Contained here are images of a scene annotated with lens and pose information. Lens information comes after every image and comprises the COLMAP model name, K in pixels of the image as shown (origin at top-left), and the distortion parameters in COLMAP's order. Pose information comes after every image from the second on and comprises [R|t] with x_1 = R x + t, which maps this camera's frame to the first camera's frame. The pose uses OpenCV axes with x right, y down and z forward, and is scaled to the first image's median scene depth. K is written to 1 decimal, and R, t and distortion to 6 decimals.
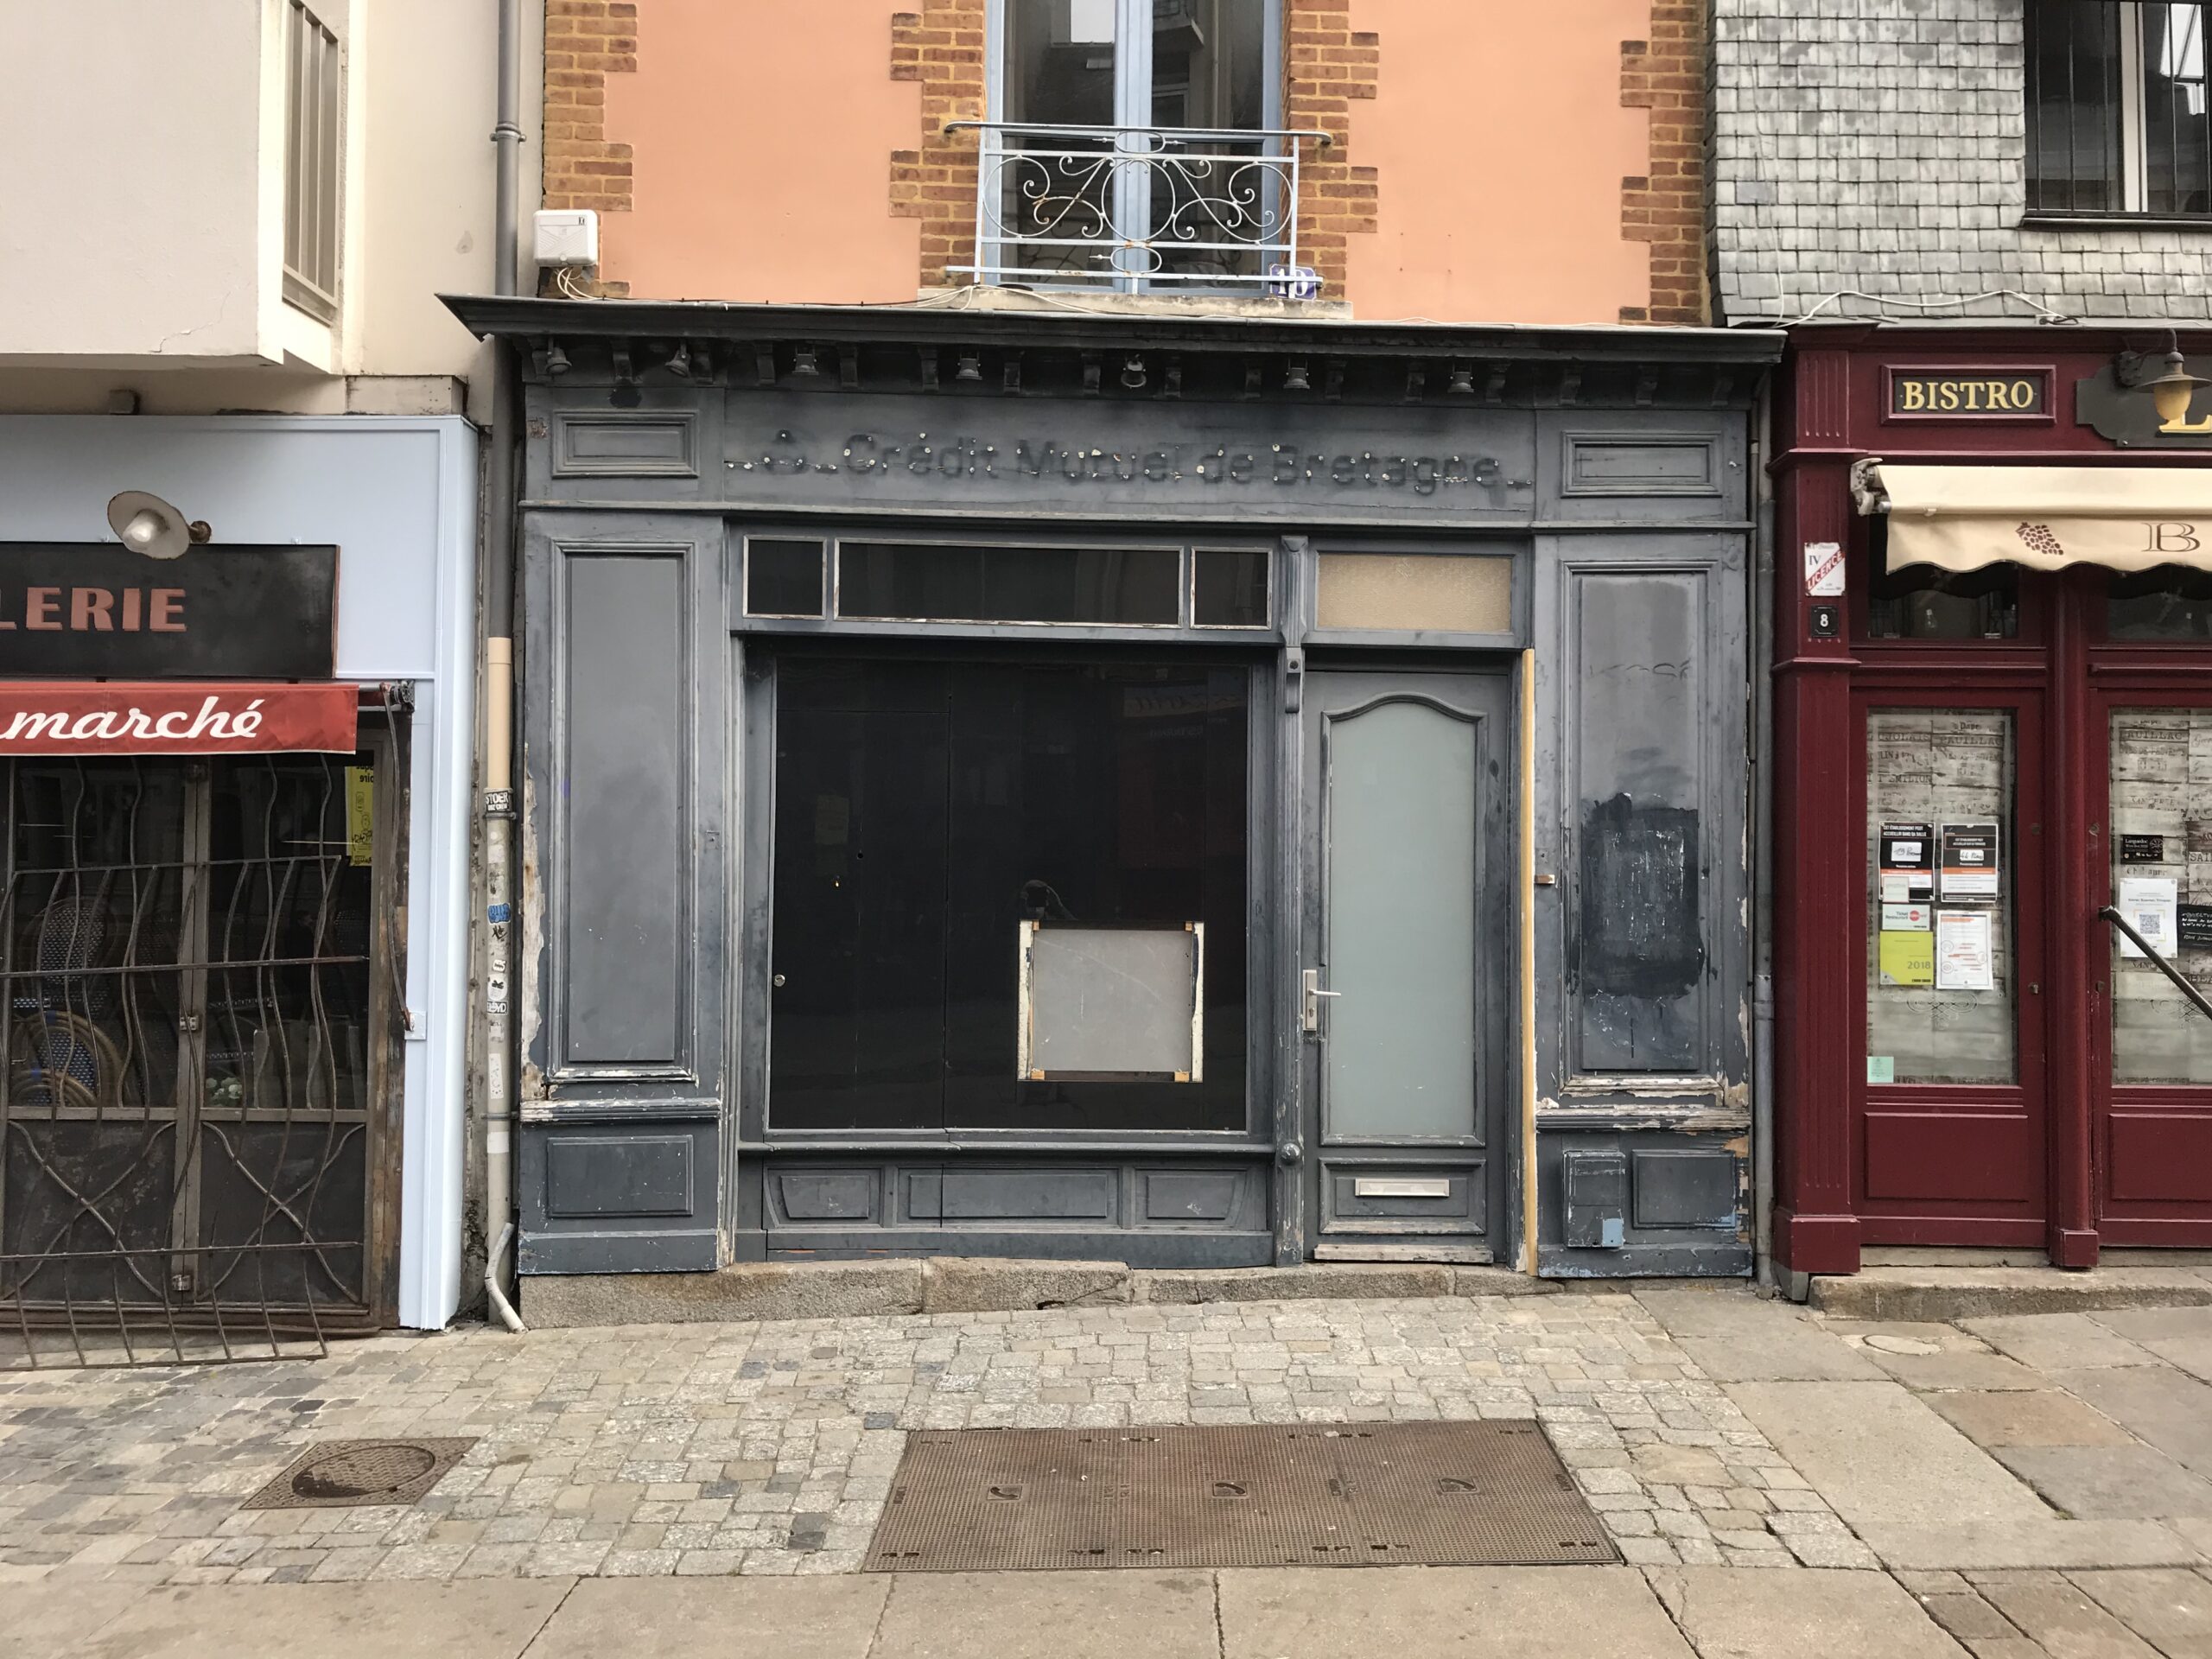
lens RADIAL K [[1795.8, 0, 1098.0], [0, 1795.8, 889.0], [0, 0, 1]] dist [-0.002932, -0.001889]
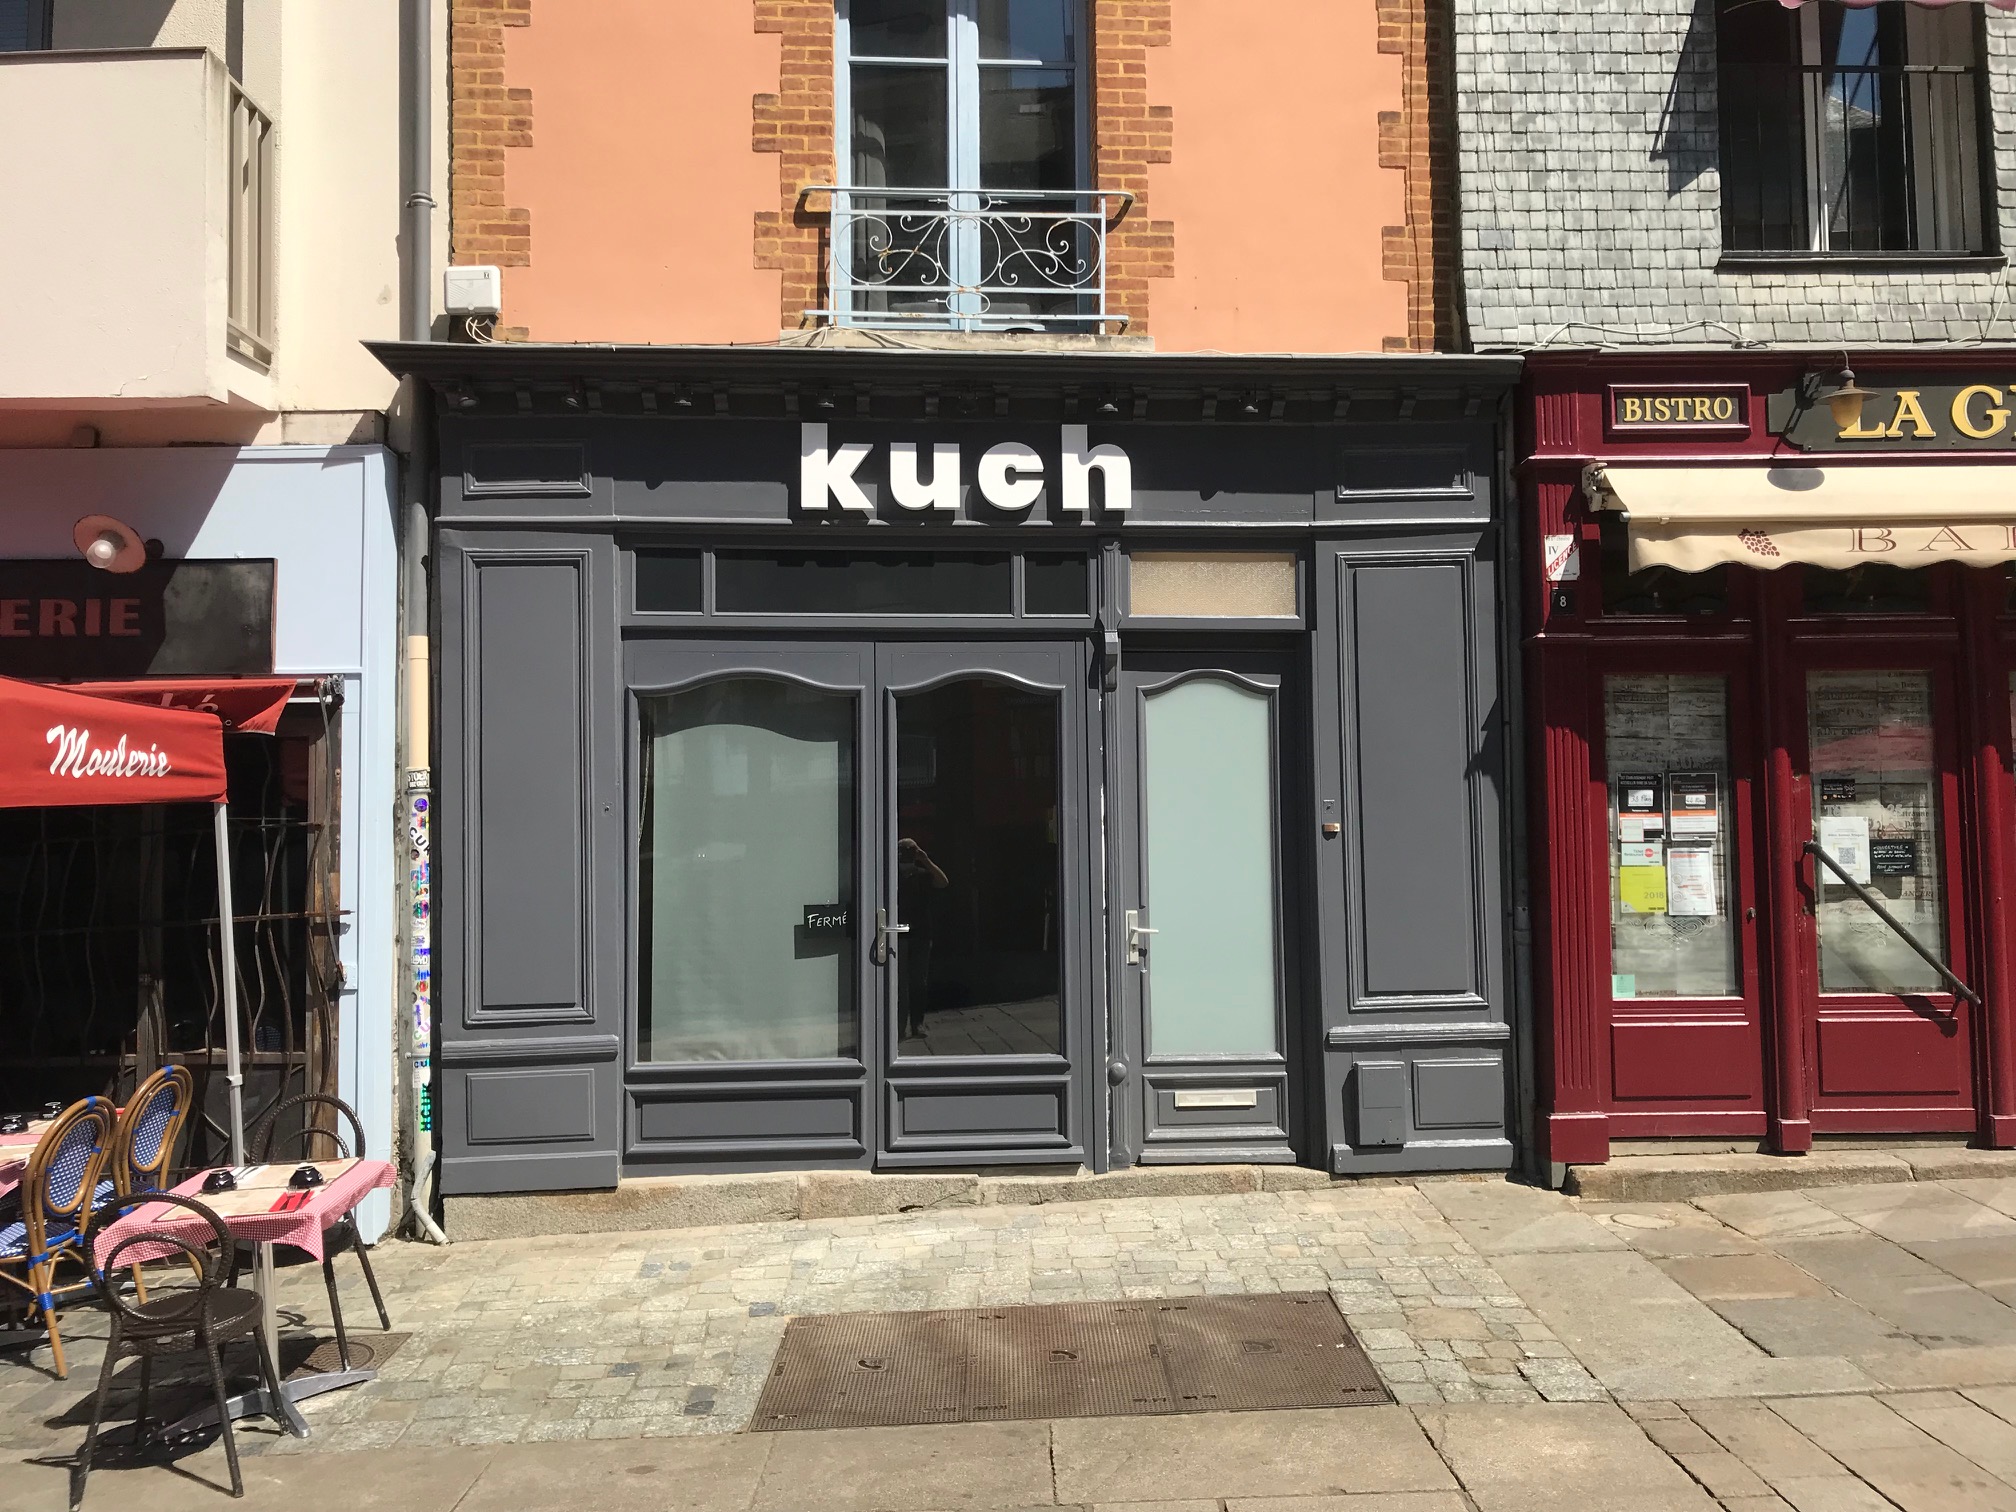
lens RADIAL K [[1648.1, 0, 1007.4], [0, 1648.1, 804.7], [0, 0, 1]] dist [-0.010093, 0.015055]
pose [[0.999398, -0.020362, 0.028091, 0.010423], [0.021138, 0.999396, -0.027600, 0.004384], [-0.027512, 0.028177, 0.999224, -0.057456]]
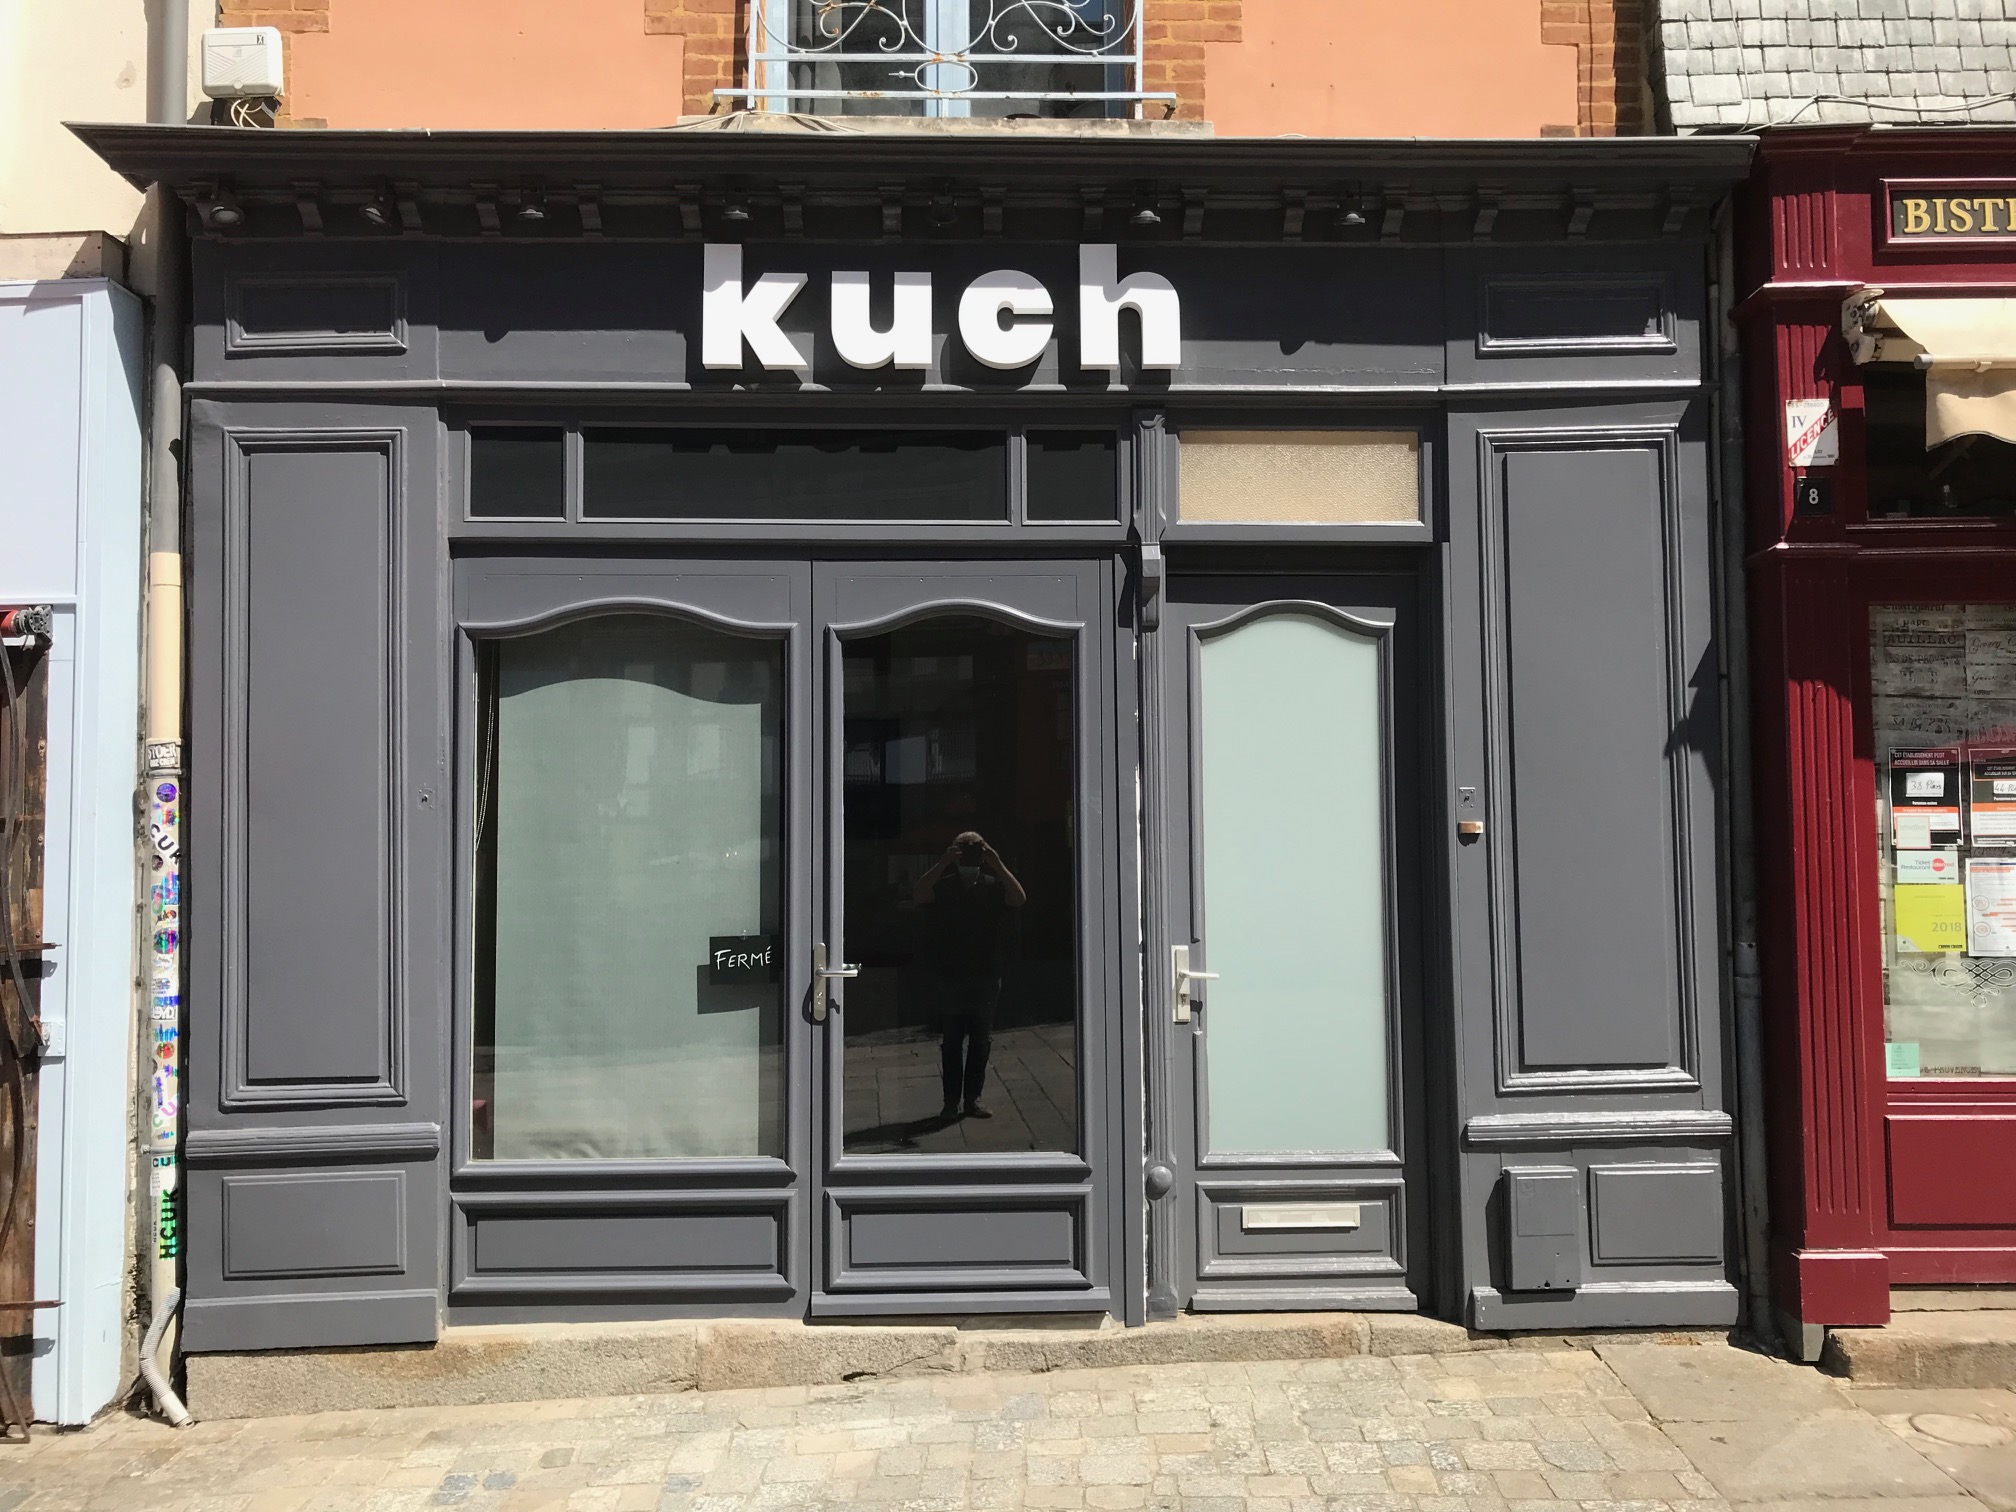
lens RADIAL K [[1648.1, 0, 1007.4], [0, 1648.1, 804.7], [0, 0, 1]] dist [-0.010093, 0.015055]
pose [[0.999784, -0.019183, -0.008056, 0.049106], [0.018959, 0.999453, -0.027109, 0.000239], [0.008572, 0.026951, 0.999600, 0.265961]]
